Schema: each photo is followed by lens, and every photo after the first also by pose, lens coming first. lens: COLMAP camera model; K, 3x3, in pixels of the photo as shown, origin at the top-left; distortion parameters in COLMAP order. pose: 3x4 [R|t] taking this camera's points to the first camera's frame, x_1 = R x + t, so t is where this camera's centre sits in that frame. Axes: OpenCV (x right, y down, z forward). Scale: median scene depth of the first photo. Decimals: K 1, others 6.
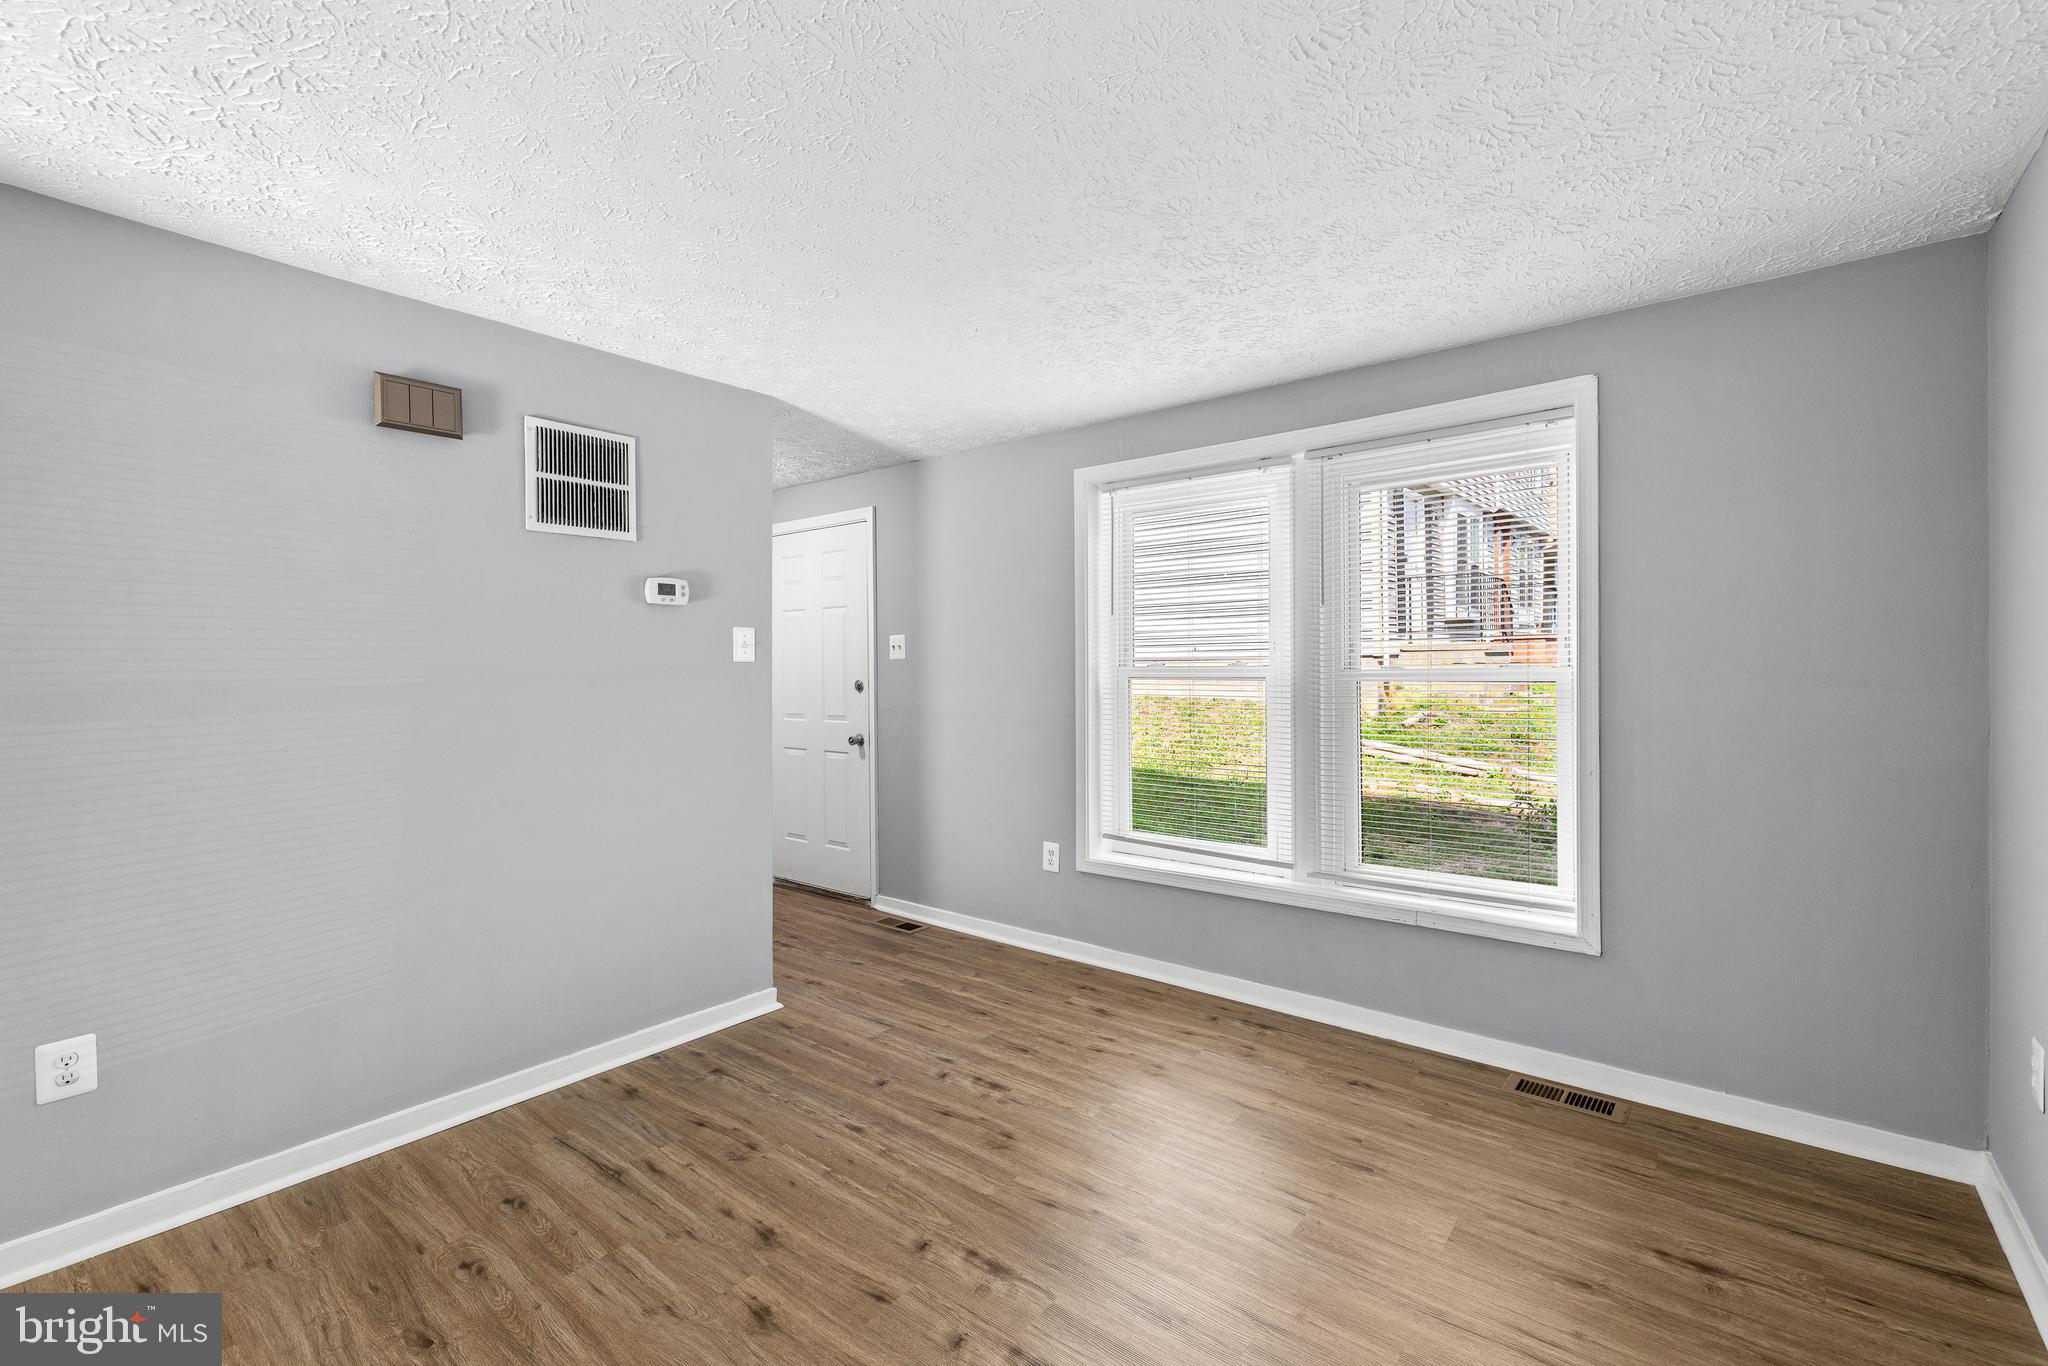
lens RADIAL K [[886.2, 0, 1020.7], [0, 886.2, 675.8], [0, 0, 1]] dist [-0.000989, -0.000299]
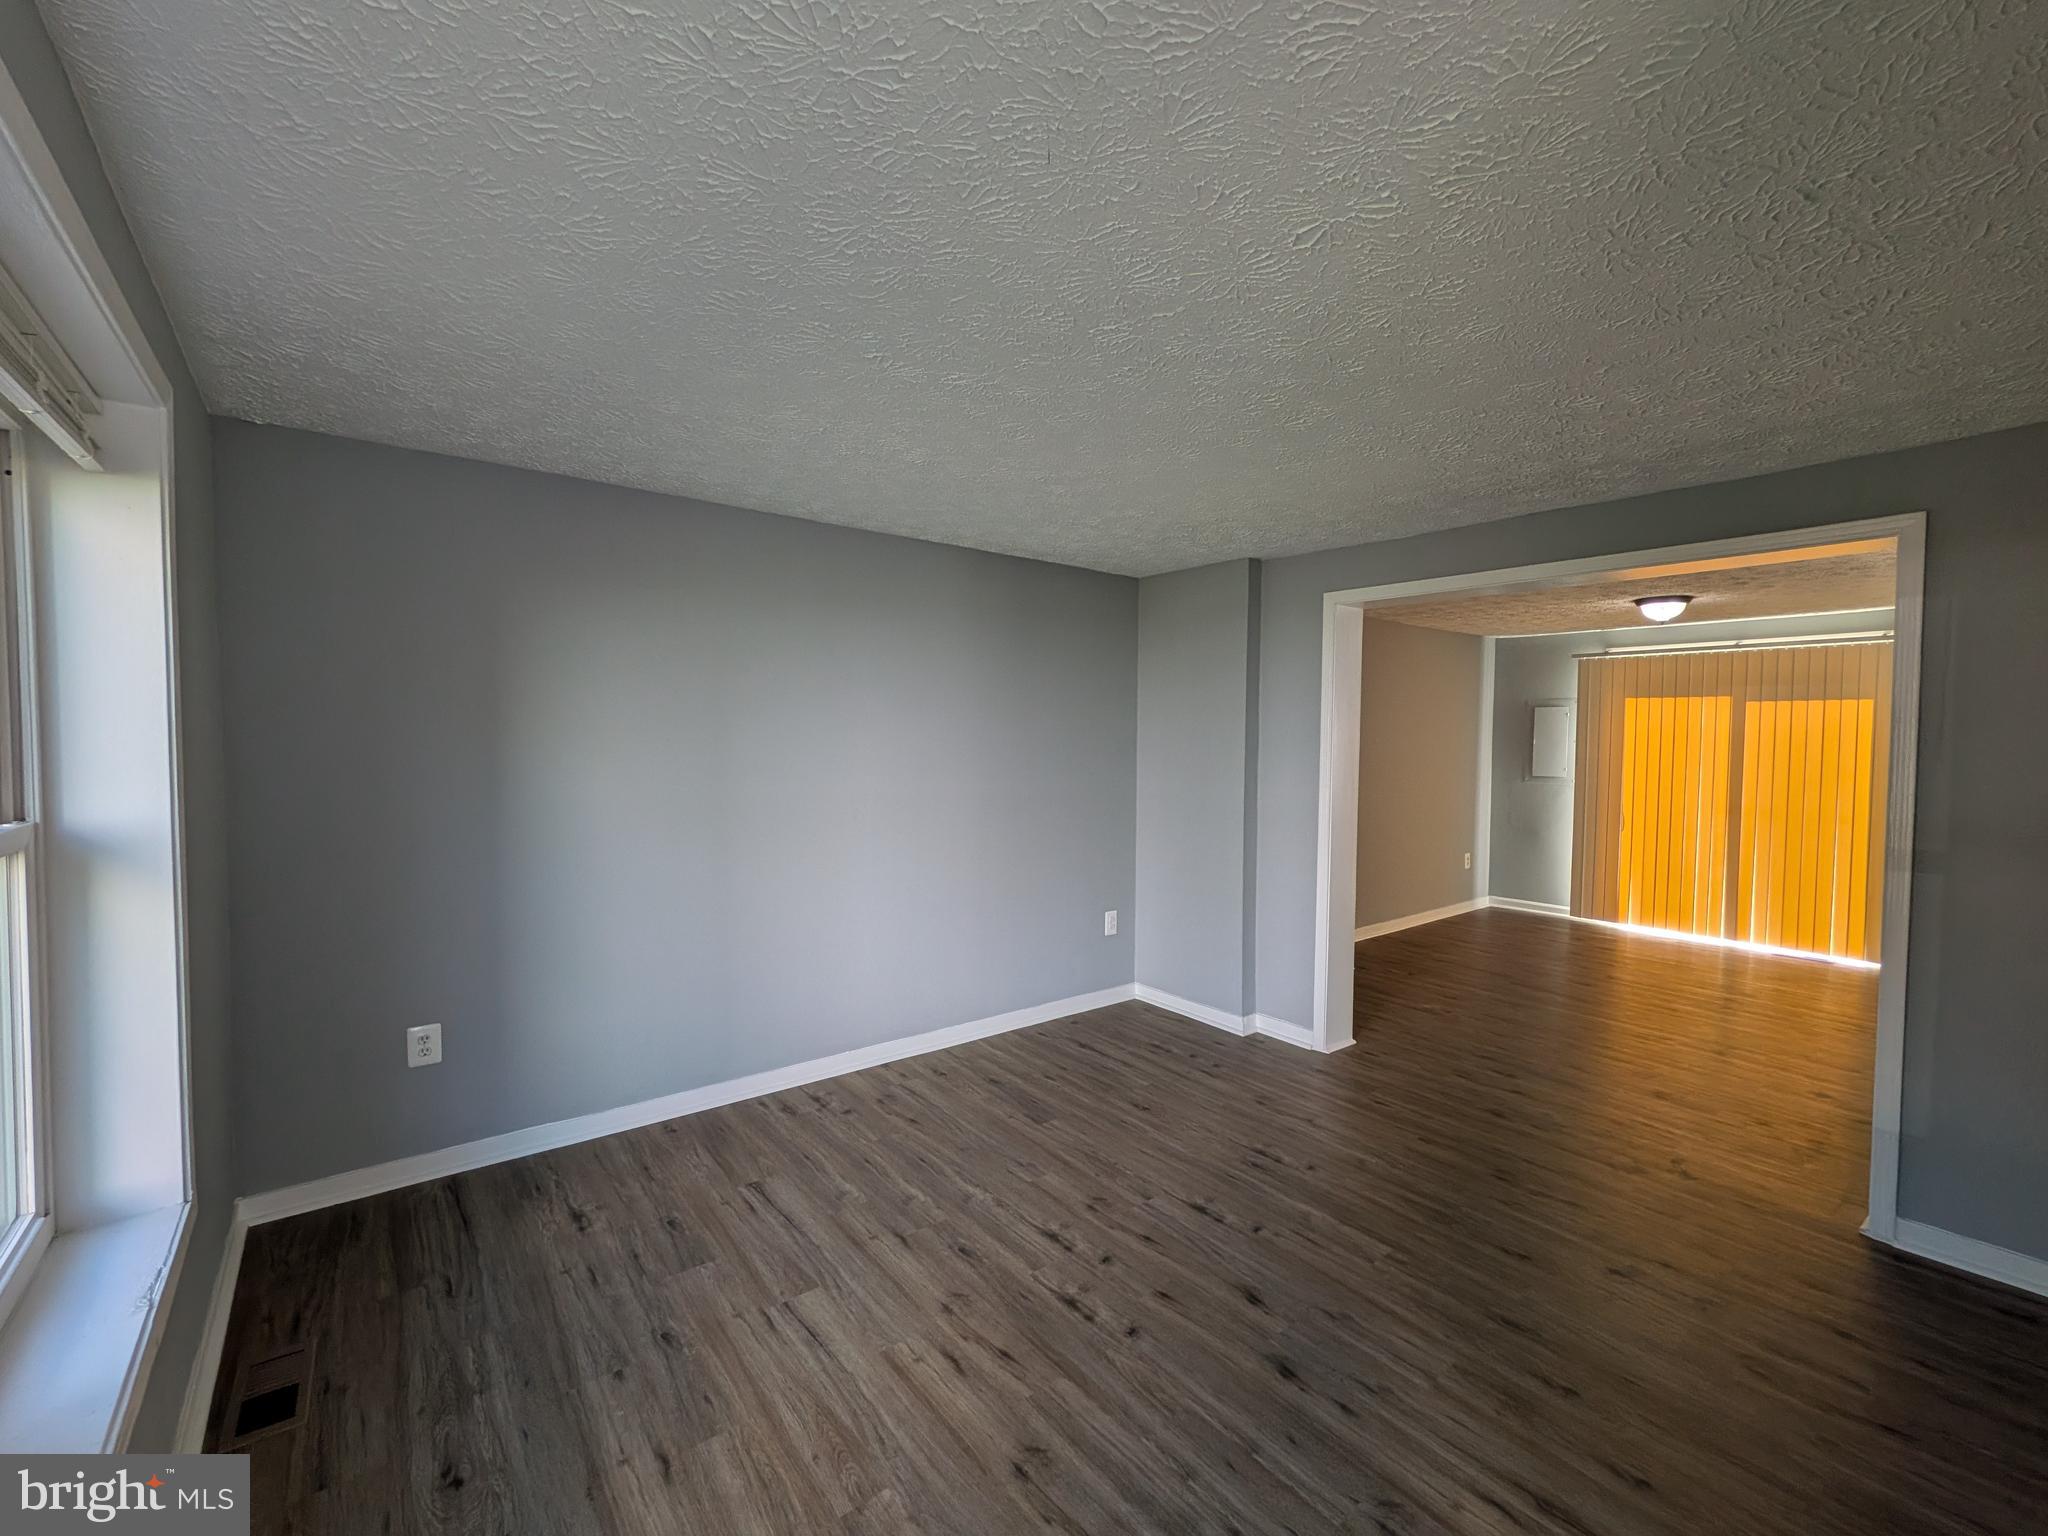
lens RADIAL K [[831.7, 0, 1026.0], [0, 831.7, 770.7], [0, 0, 1]] dist [-0.000082, -0.000001]
pose [[-0.977483, -0.015295, 0.210460, -0.175560], [-0.006821, 0.999139, 0.040931, -0.093647], [-0.210905, 0.038574, -0.976745, 1.876646]]
